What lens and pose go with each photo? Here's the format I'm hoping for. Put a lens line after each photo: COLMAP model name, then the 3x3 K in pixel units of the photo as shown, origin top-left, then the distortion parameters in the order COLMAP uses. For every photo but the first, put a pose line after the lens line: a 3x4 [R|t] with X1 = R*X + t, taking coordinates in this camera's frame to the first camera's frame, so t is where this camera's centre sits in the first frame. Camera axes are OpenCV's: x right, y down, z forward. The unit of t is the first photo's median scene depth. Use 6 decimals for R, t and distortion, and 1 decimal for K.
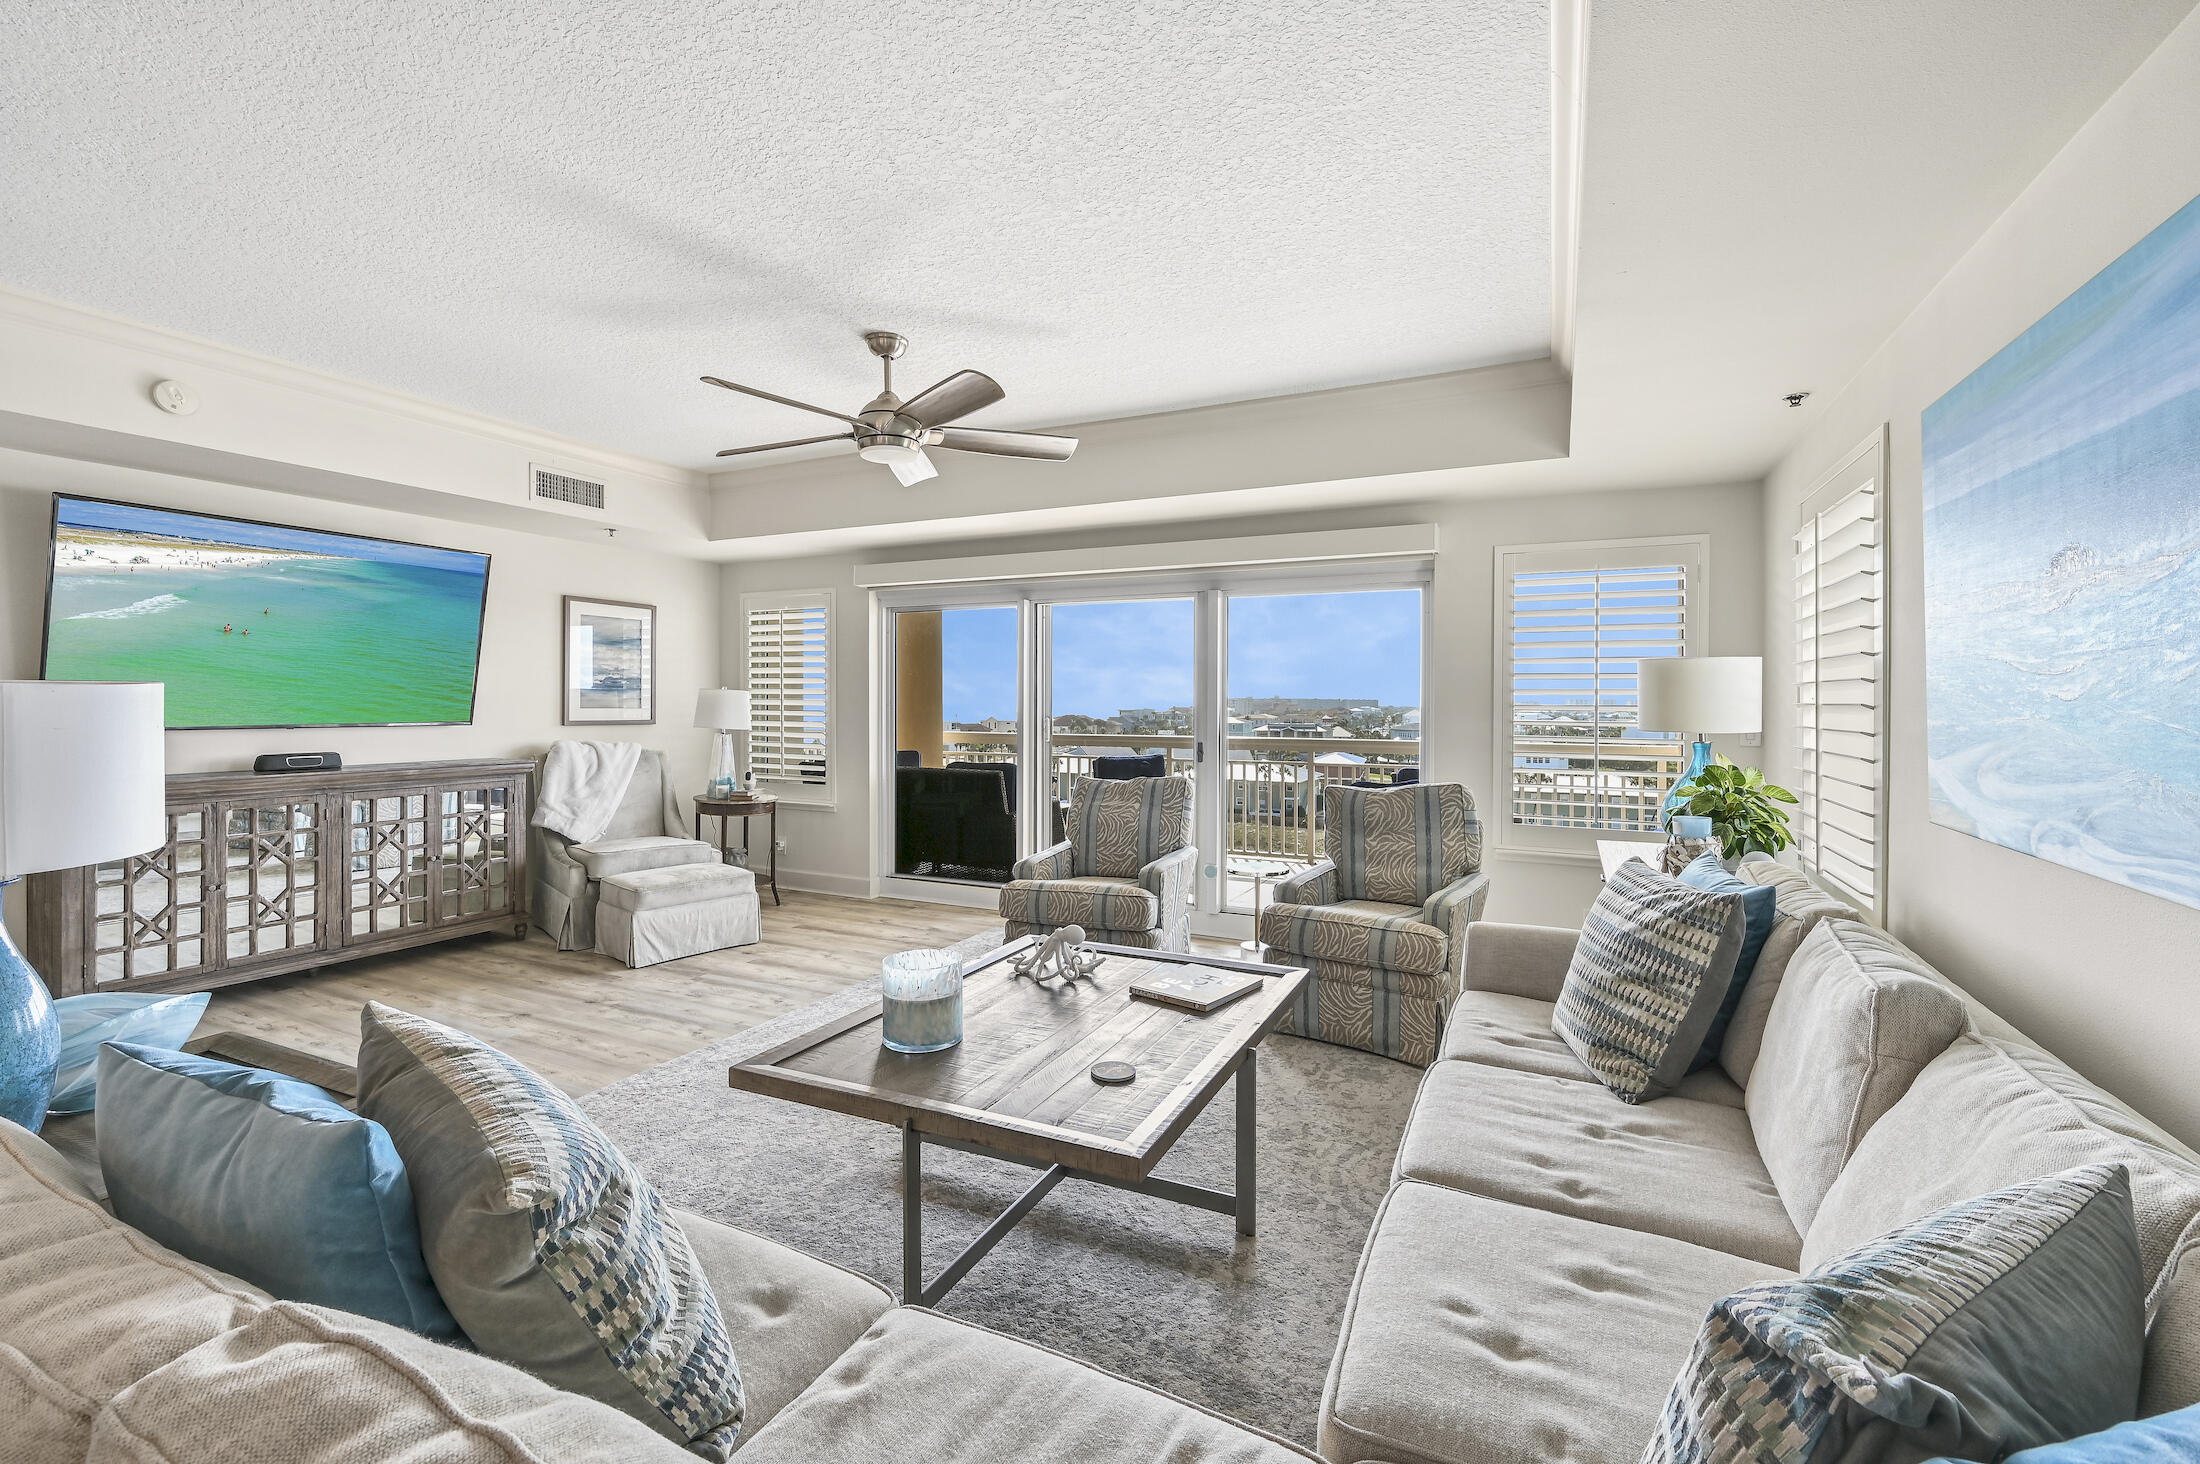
lens RADIAL K [[935.8, 0, 1105.4], [0, 935.8, 711.2], [0, 0, 1]] dist [-0.003886, -0.000239]
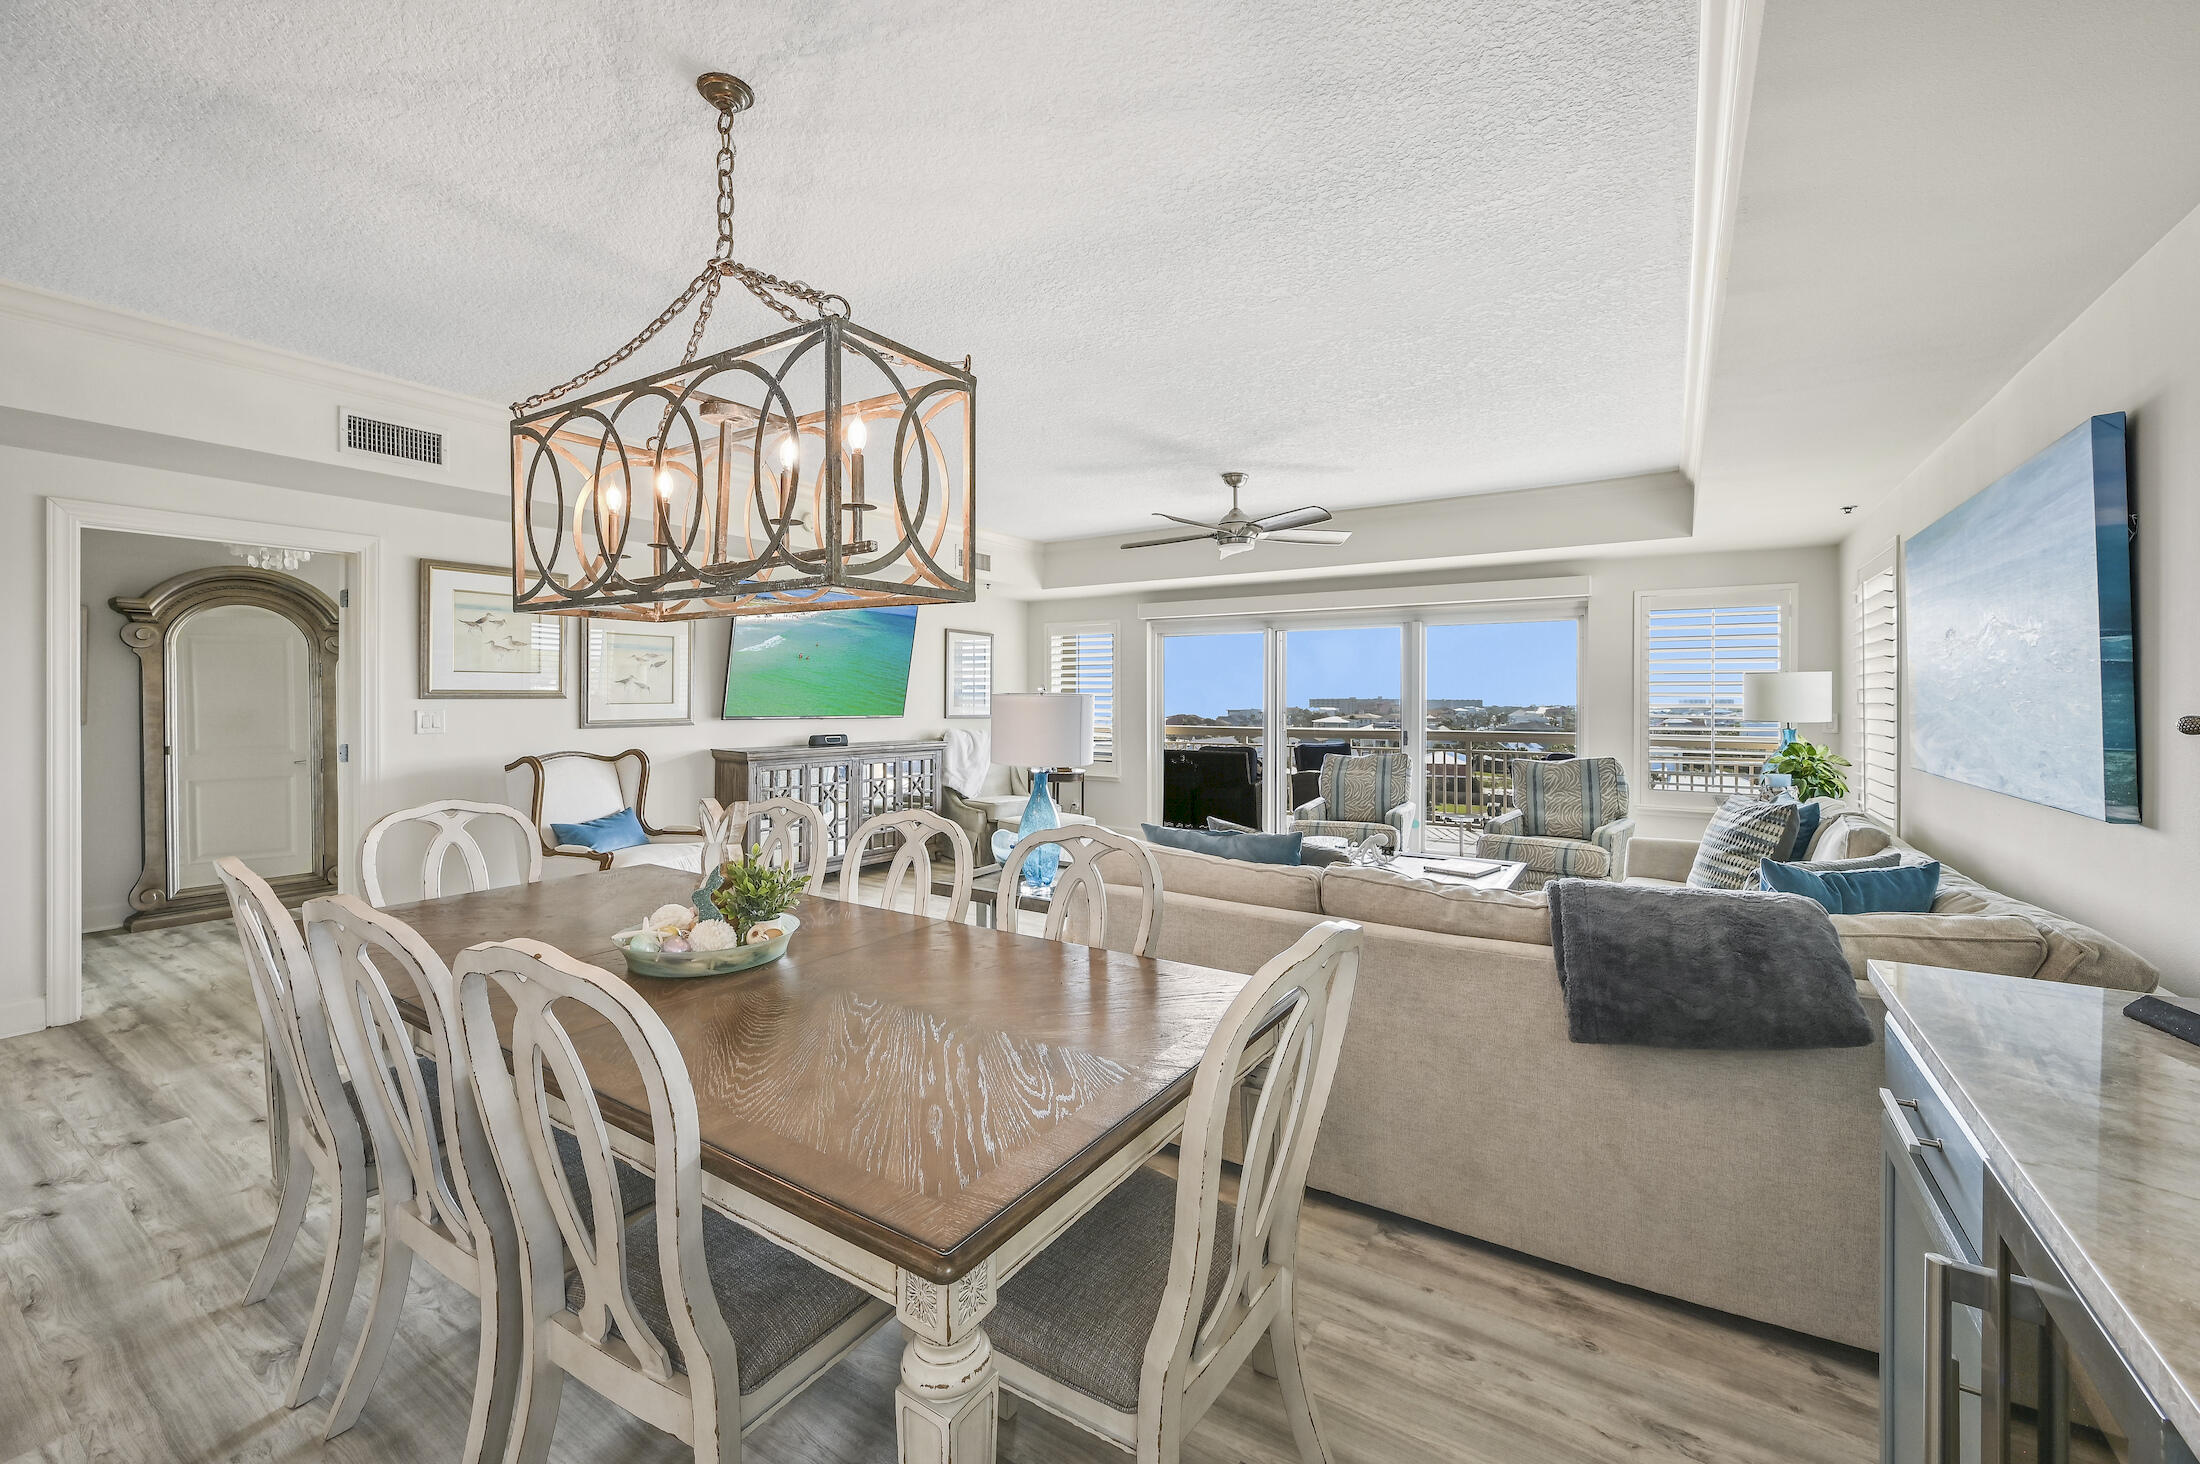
lens RADIAL K [[882.9, 0, 1103.7], [0, 882.9, 701.3], [0, 0, 1]] dist [-0.000528, -0.000002]
pose [[0.992675, -0.000119, -0.120818, -0.218640], [-0.001192, 0.999941, -0.010775, 0.004580], [0.120812, 0.010840, 0.992616, -0.418594]]
